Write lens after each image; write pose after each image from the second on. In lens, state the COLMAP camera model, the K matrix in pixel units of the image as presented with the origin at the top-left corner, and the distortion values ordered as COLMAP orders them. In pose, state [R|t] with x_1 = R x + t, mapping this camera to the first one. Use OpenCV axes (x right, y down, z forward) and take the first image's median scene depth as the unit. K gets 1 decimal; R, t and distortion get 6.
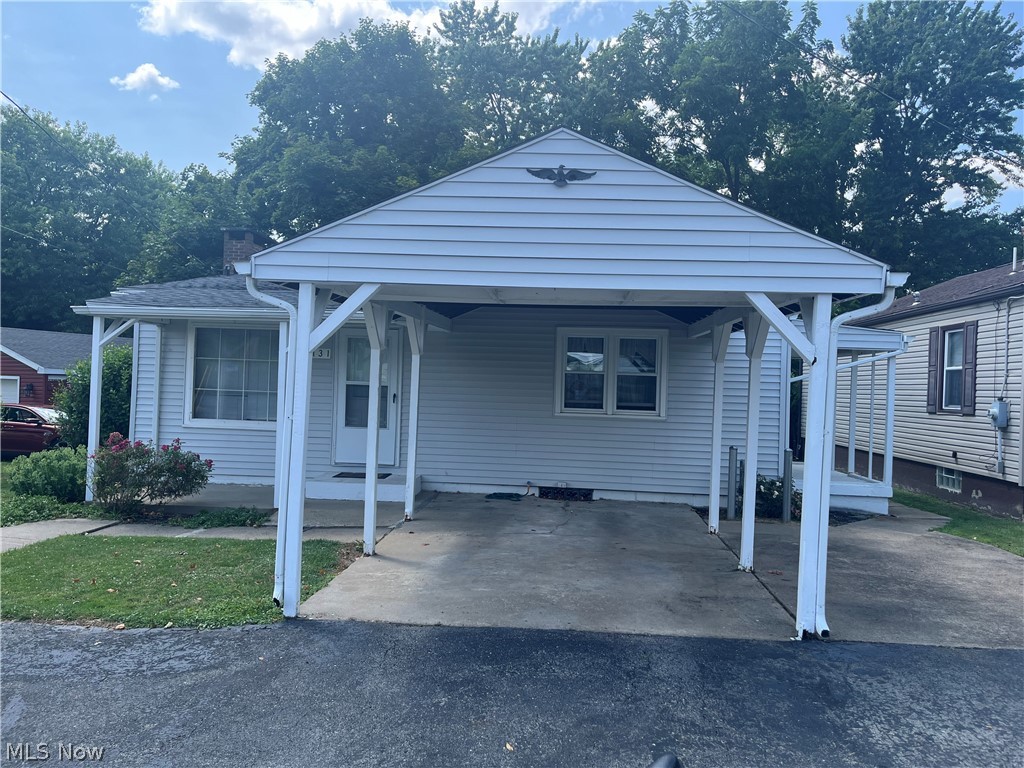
lens RADIAL K [[784.1, 0, 510.2], [0, 784.1, 382.6], [0, 0, 1]] dist [0.059348, -0.061889]
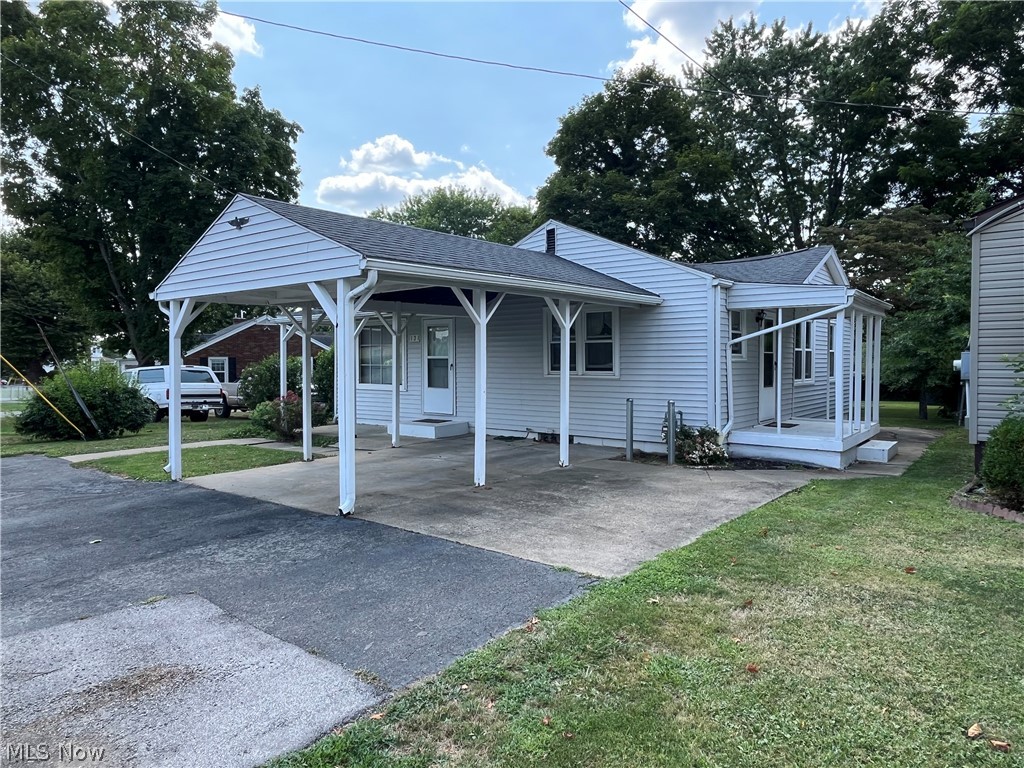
lens RADIAL K [[657.1, 0, 506.7], [0, 657.1, 379.3], [0, 0, 1]] dist [-0.015265, 0.001274]
pose [[0.821790, -0.018225, -0.569499, 0.622582], [0.030668, 0.999454, 0.012269, 0.031288], [0.568965, -0.027548, 0.821900, 0.087287]]
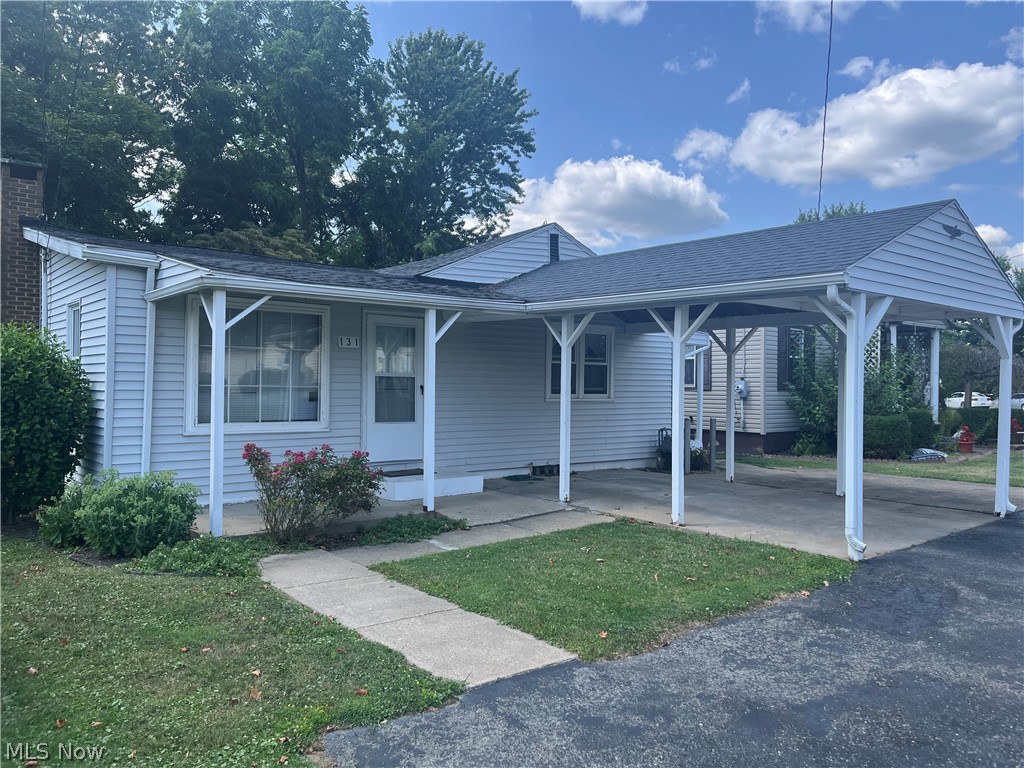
lens RADIAL K [[784.1, 0, 512.3], [0, 784.1, 382.0], [0, 0, 1]] dist [0.059348, -0.061889]
pose [[0.713422, -0.021274, 0.700412, -0.763361], [0.010362, 0.999750, 0.019811, -0.007720], [-0.700658, -0.006876, 0.713464, 0.242728]]
